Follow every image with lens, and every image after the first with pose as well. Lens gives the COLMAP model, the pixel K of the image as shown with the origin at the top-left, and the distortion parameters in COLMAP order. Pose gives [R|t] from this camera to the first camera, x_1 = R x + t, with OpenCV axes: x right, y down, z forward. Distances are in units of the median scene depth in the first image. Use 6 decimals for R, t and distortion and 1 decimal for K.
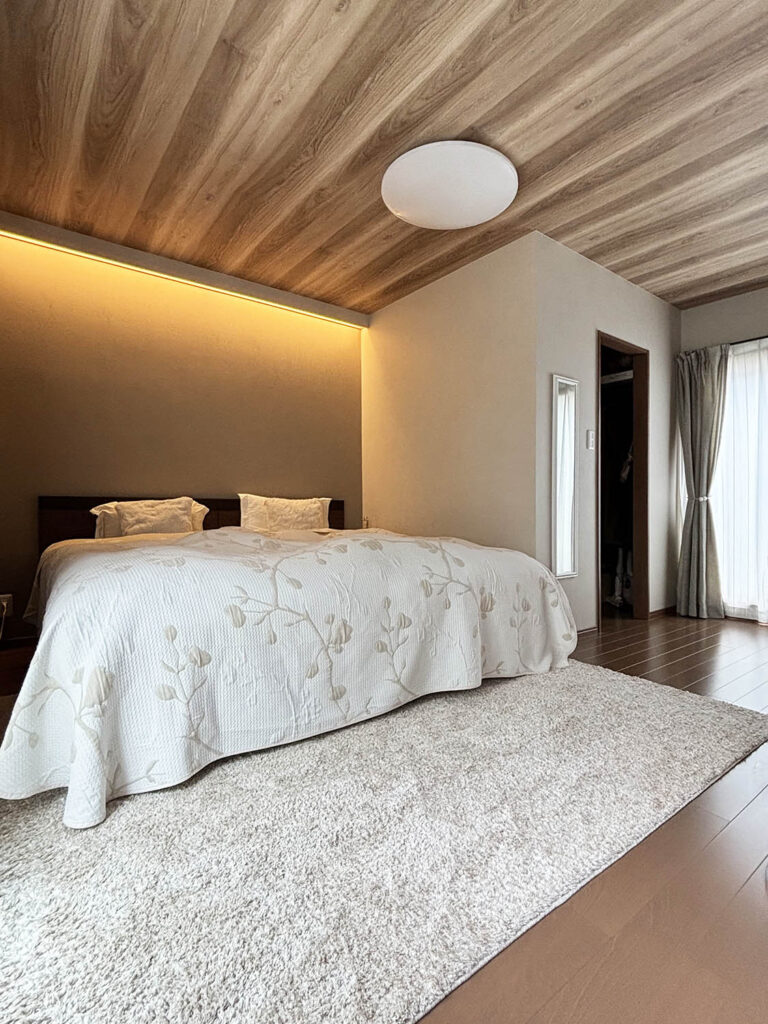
lens RADIAL K [[467.7, 0, 384.8], [0, 467.7, 551.3], [0, 0, 1]] dist [0.002346, 0.000636]
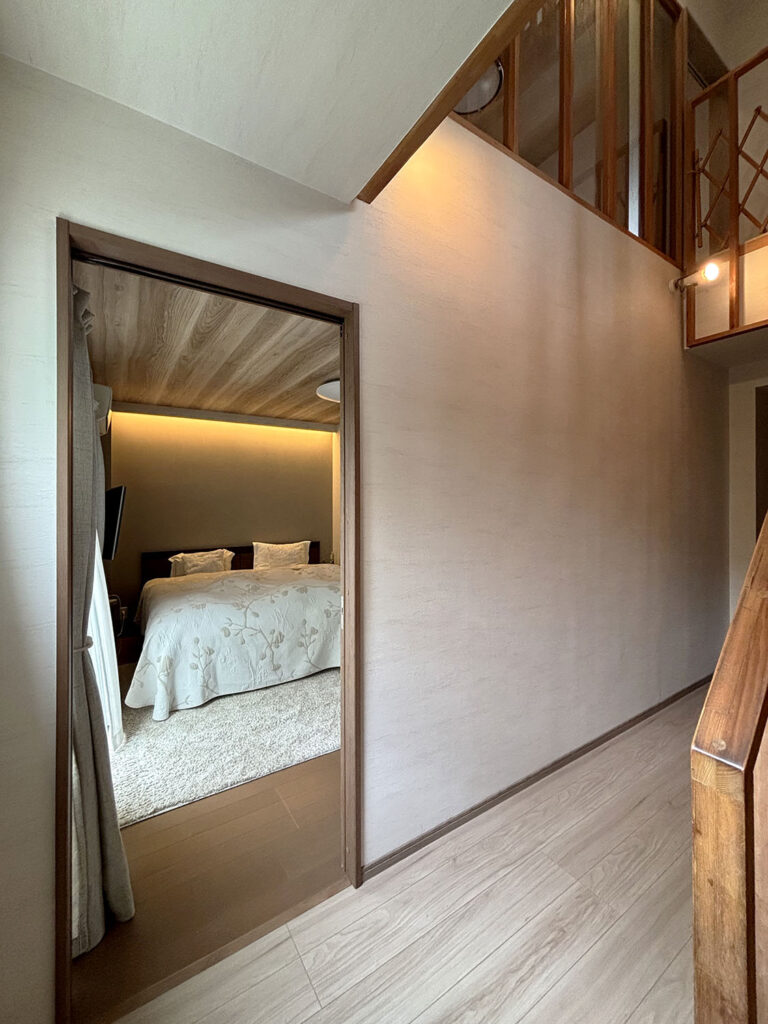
lens RADIAL K [[415.0, 0, 384.0], [0, 415.0, 512.0], [0, 0, 1]] dist [-0.001215, -0.000107]
pose [[0.995214, -0.013737, -0.096747, 0.583579], [0.009509, 0.998985, -0.044034, -0.313262], [0.097254, 0.042904, 0.994334, -0.852178]]
